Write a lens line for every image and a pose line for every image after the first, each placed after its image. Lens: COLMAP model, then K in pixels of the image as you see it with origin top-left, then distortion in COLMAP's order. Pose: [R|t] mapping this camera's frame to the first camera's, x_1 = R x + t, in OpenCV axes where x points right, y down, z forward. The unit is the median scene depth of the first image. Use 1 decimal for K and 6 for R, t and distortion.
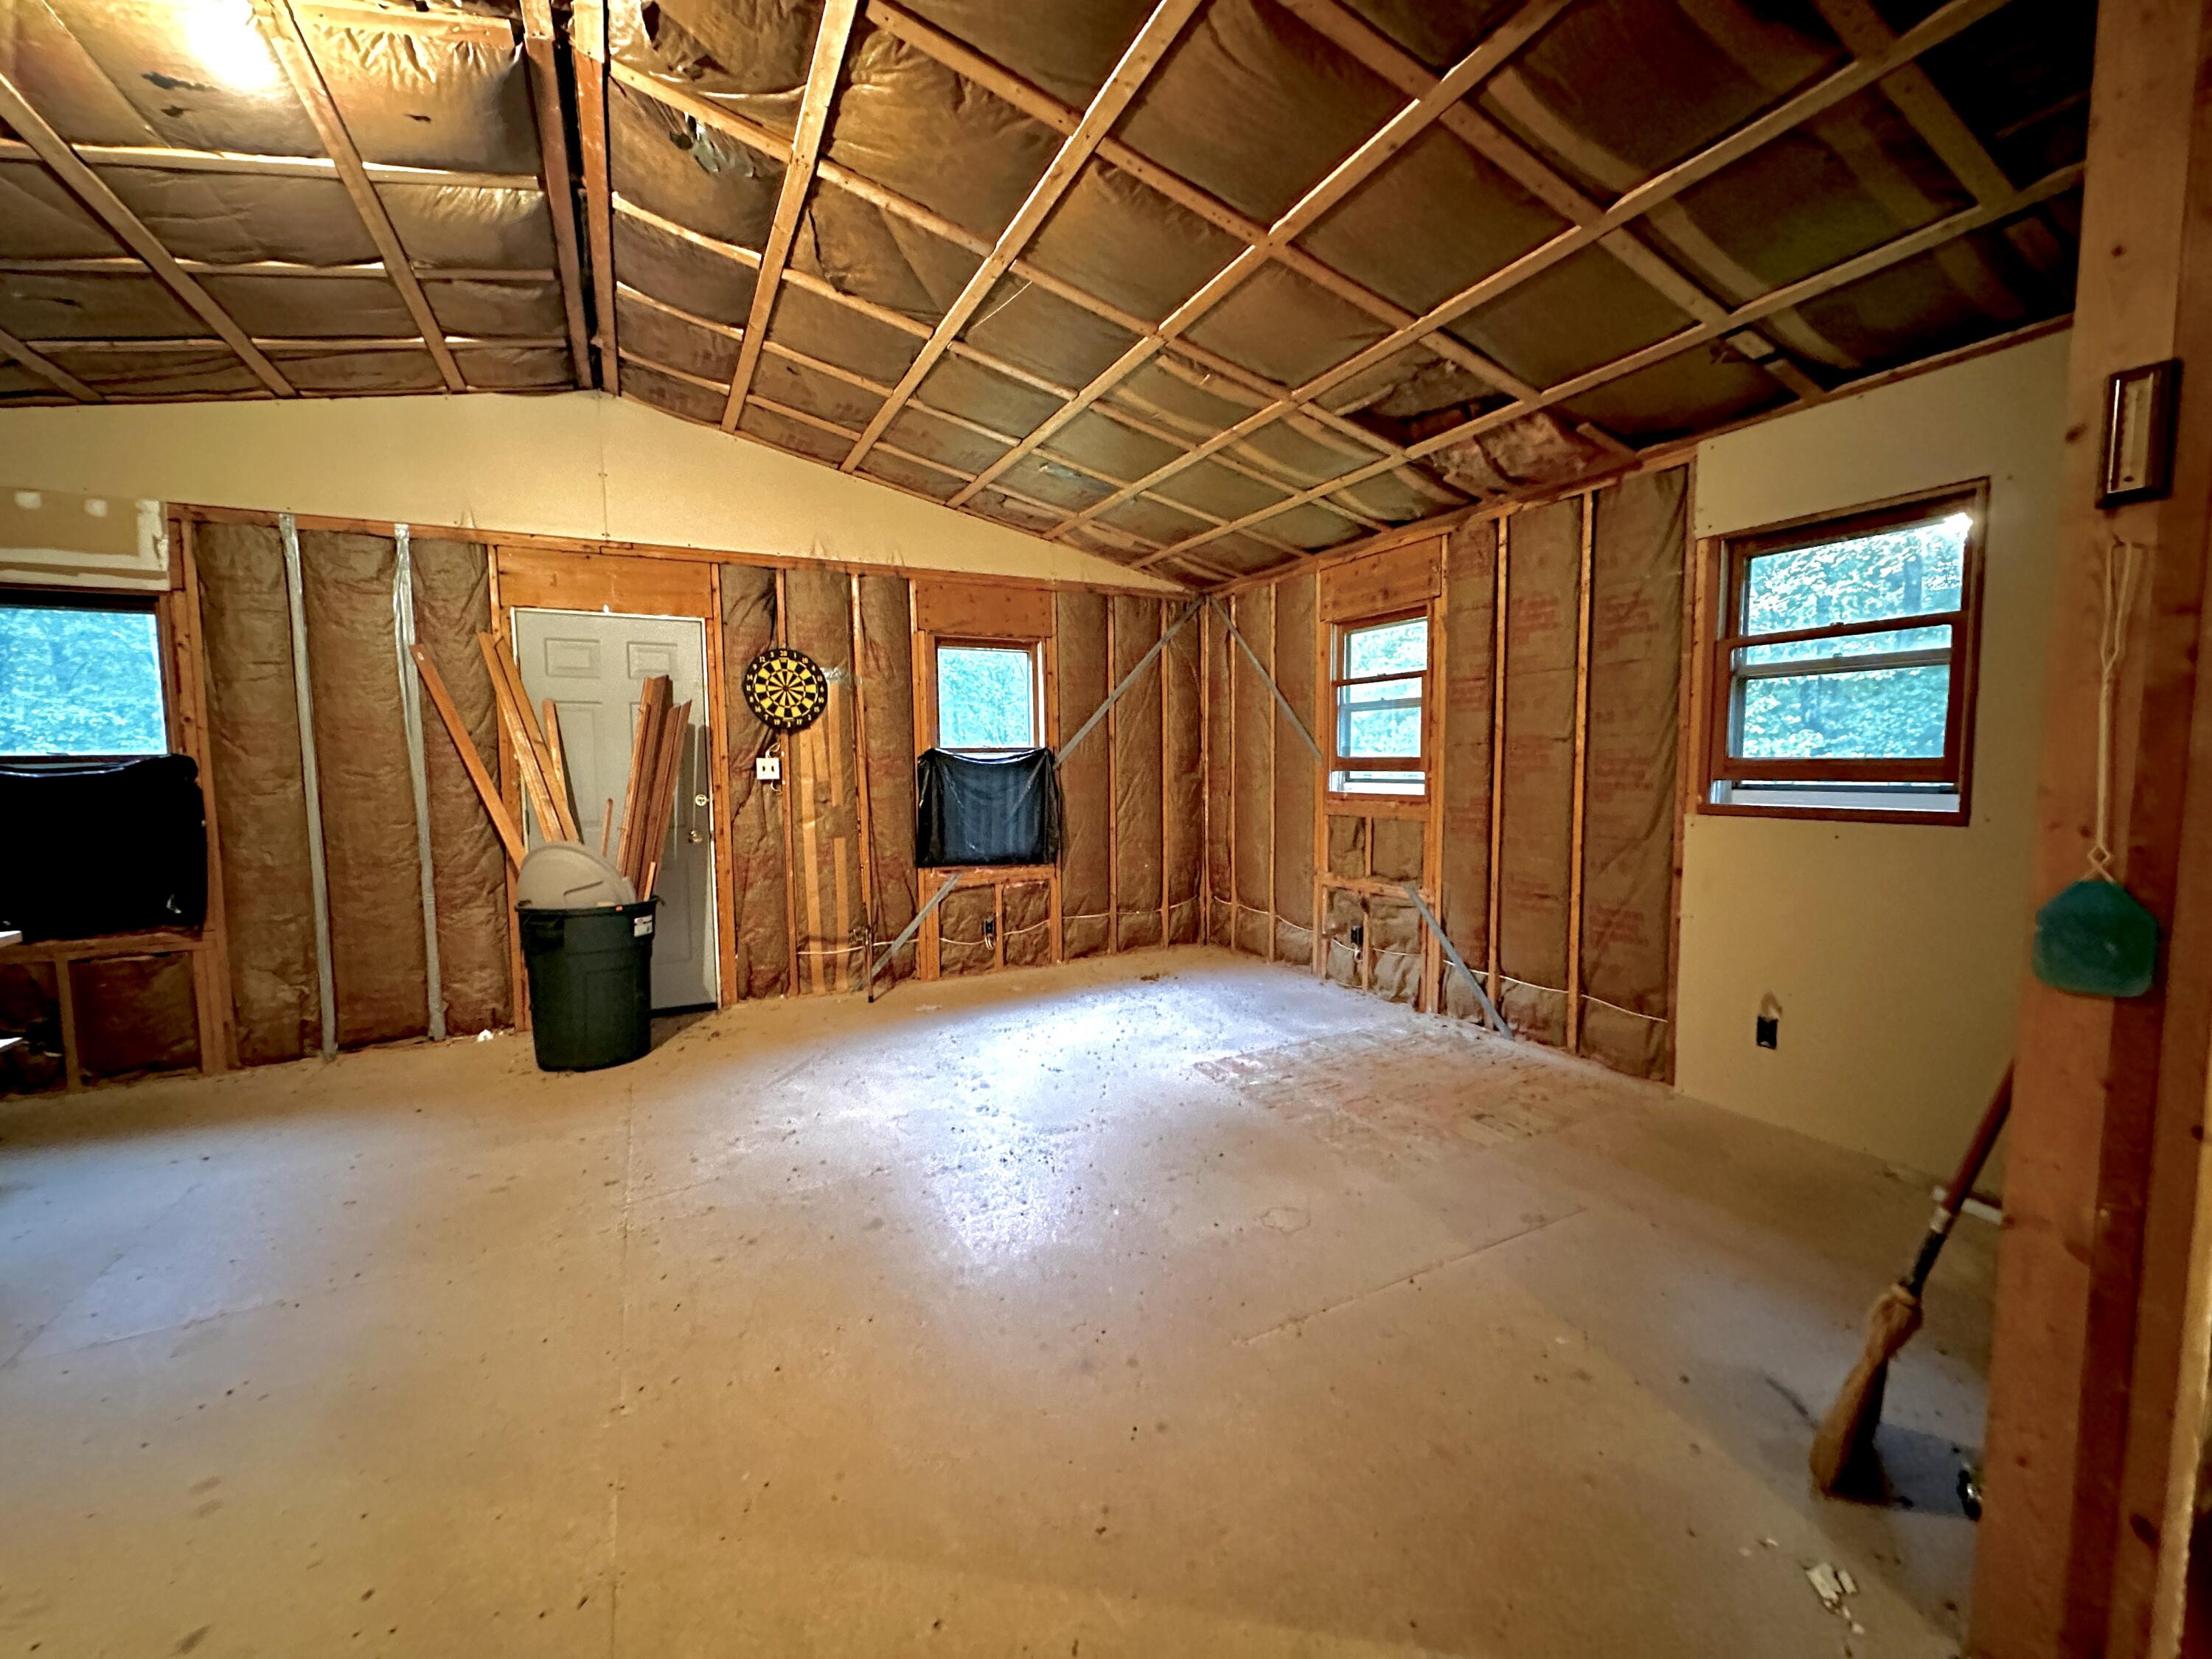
lens RADIAL K [[887.0, 0, 1098.5], [0, 887.0, 829.2], [0, 0, 1]] dist [-0.002400, 0.000850]
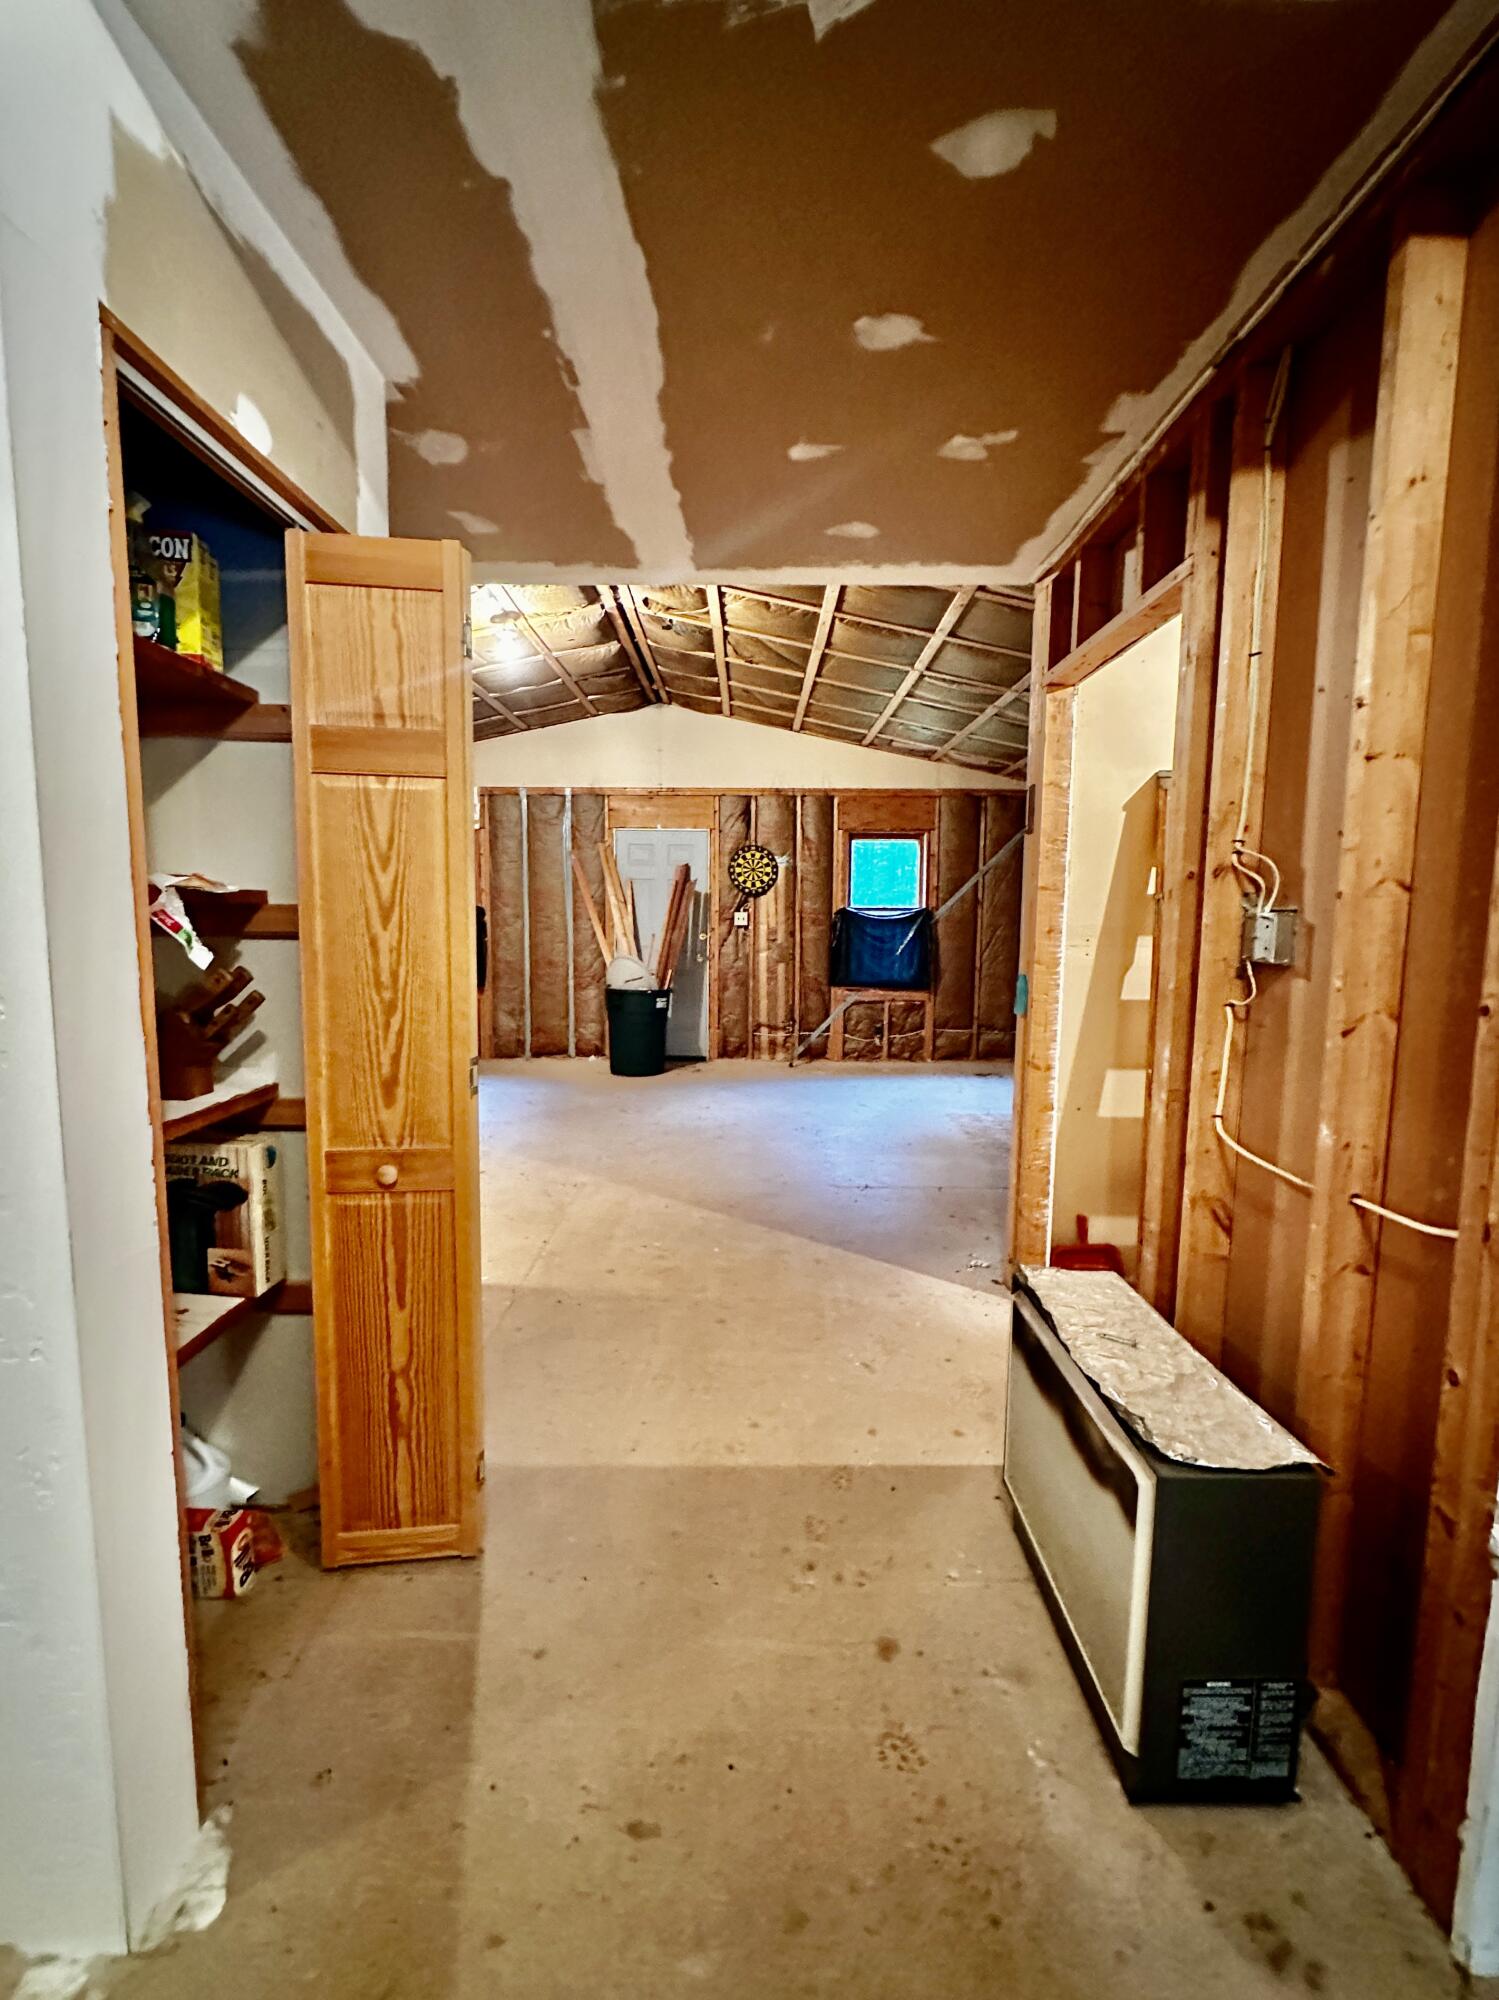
lens RADIAL K [[802.0, 0, 714.4], [0, 802.0, 1000.6], [0, 0, 1]] dist [-0.002400, 0.000850]
pose [[0.879831, 0.068315, -0.470351, 0.329083], [-0.052862, 0.997542, 0.046003, 0.019190], [0.472337, -0.015611, 0.881280, -0.376404]]
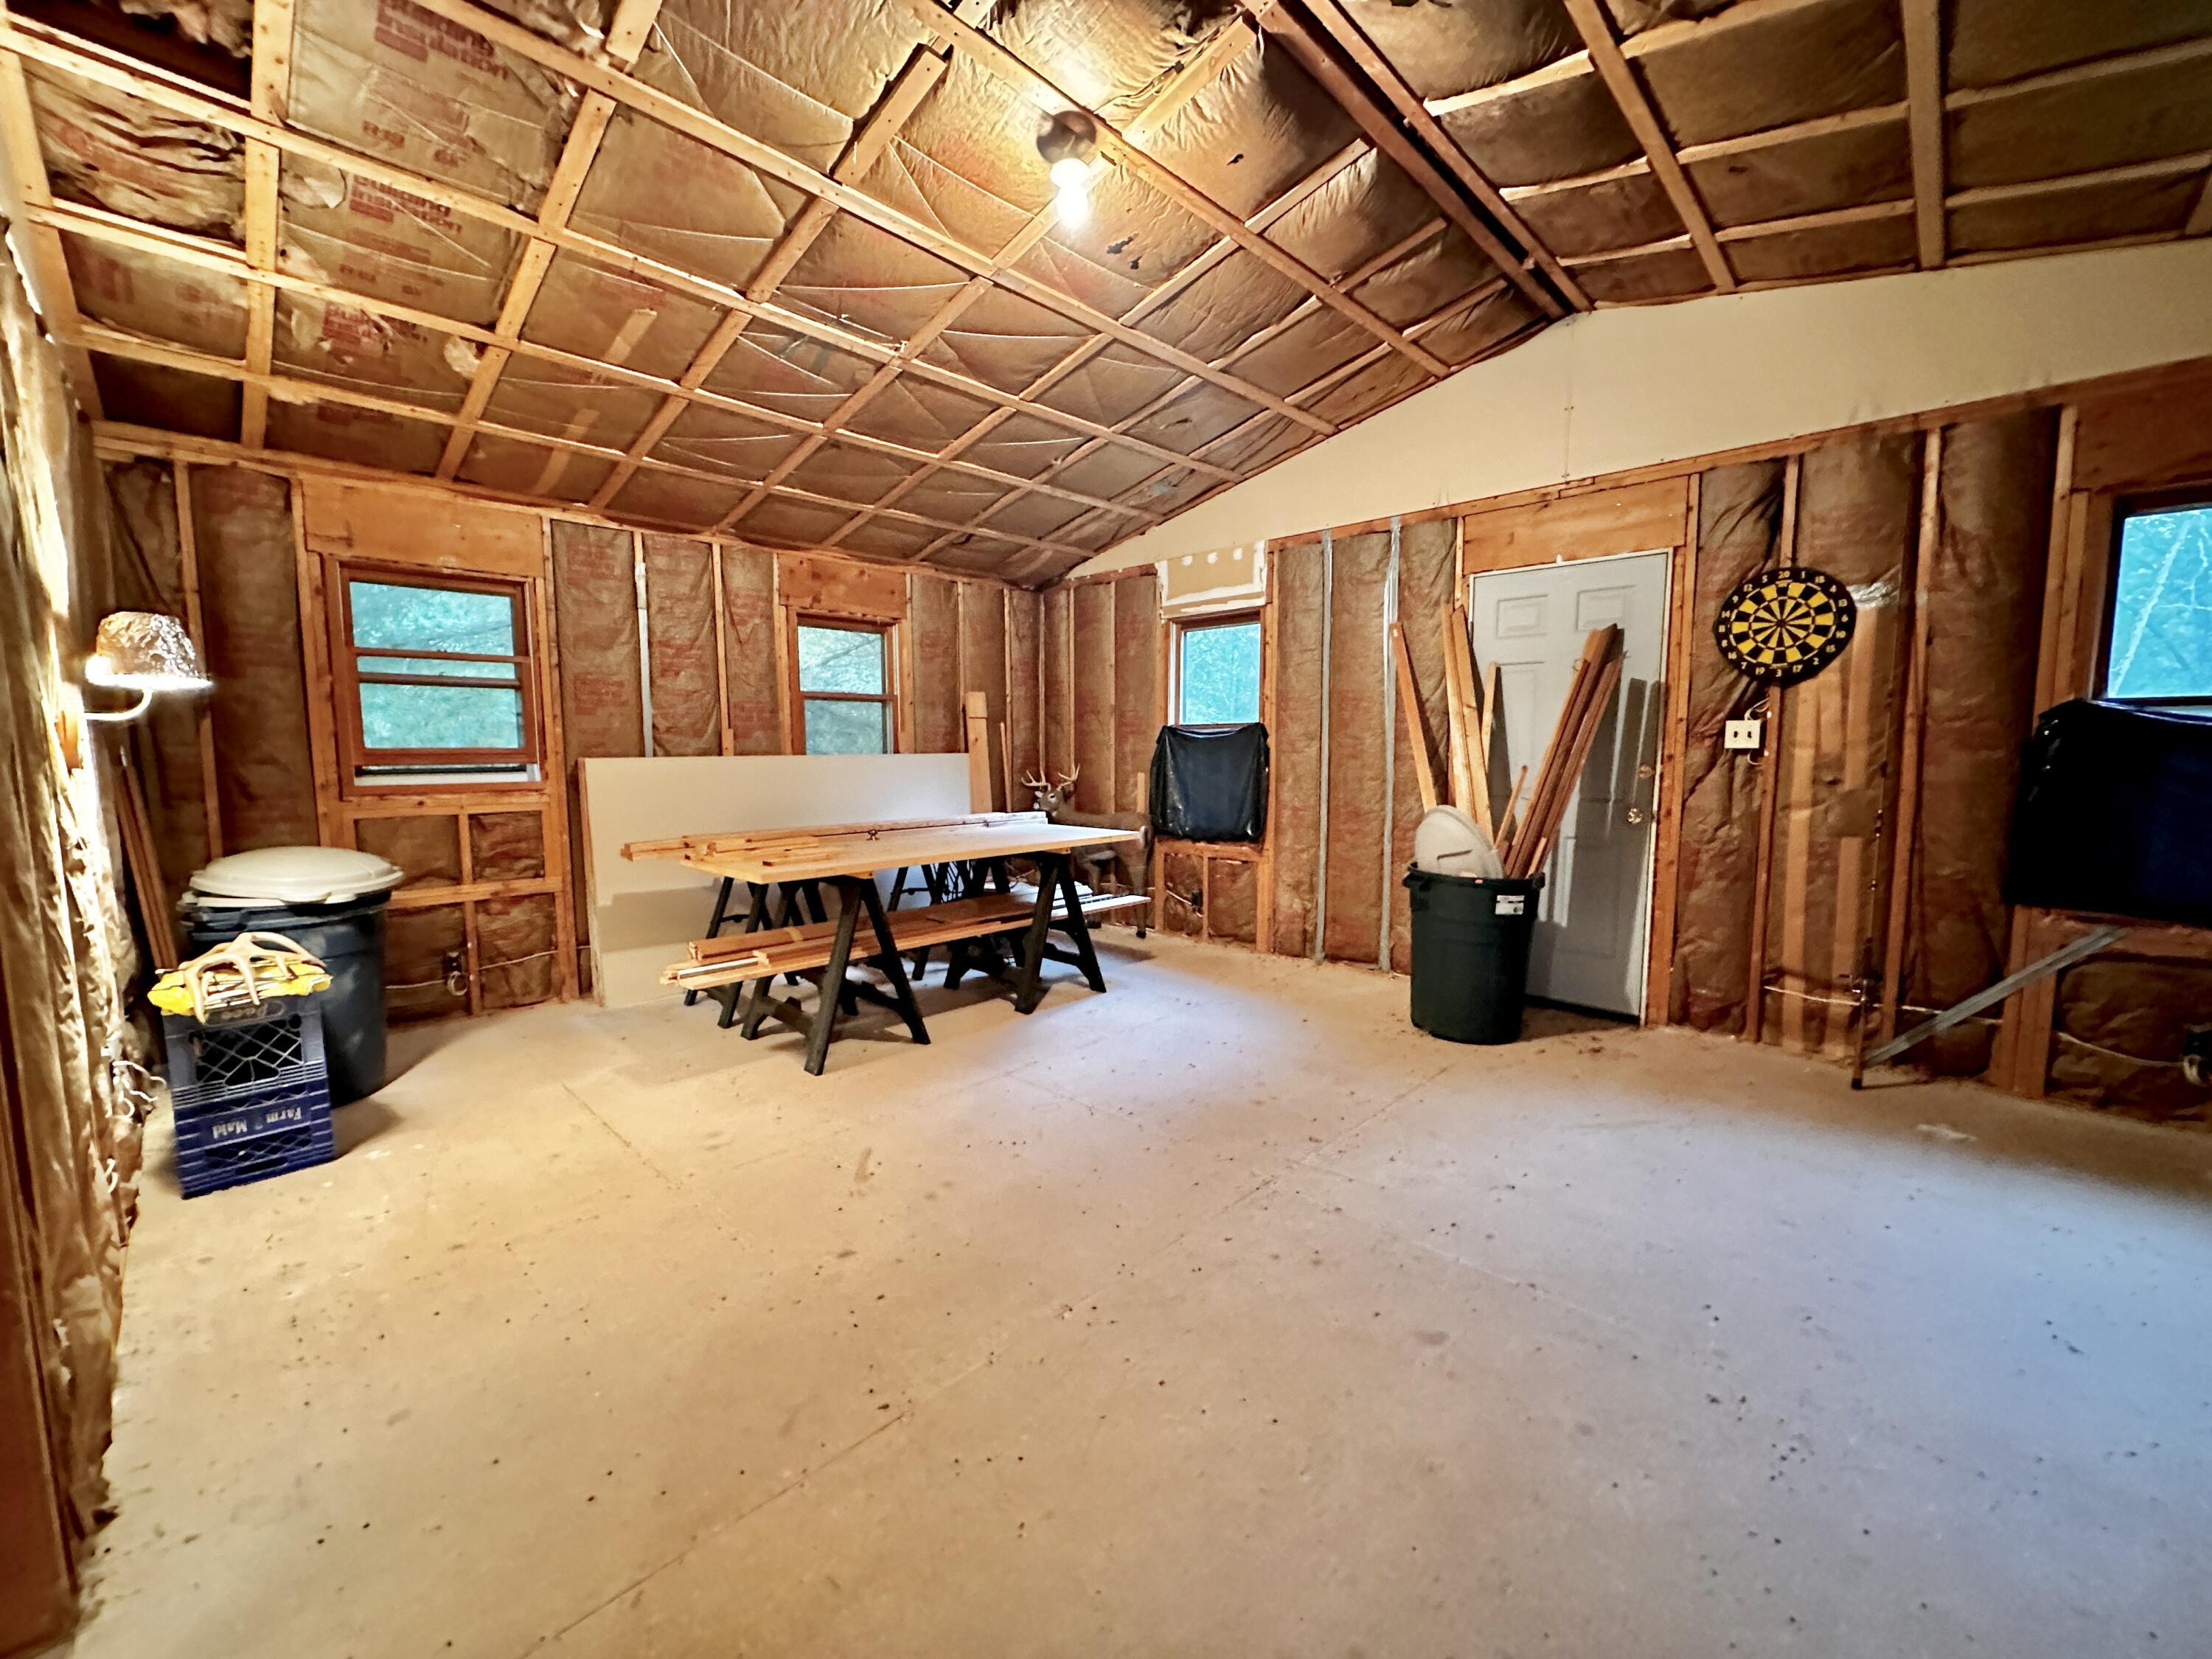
lens RADIAL K [[887.0, 0, 1090.9], [0, 887.0, 833.9], [0, 0, 1]] dist [-0.002400, 0.000850]
pose [[0.344302, 0.106867, -0.932757, 0.163948], [-0.070154, 0.993652, 0.087948, -0.013563], [0.936234, 0.035156, 0.349613, 0.249725]]
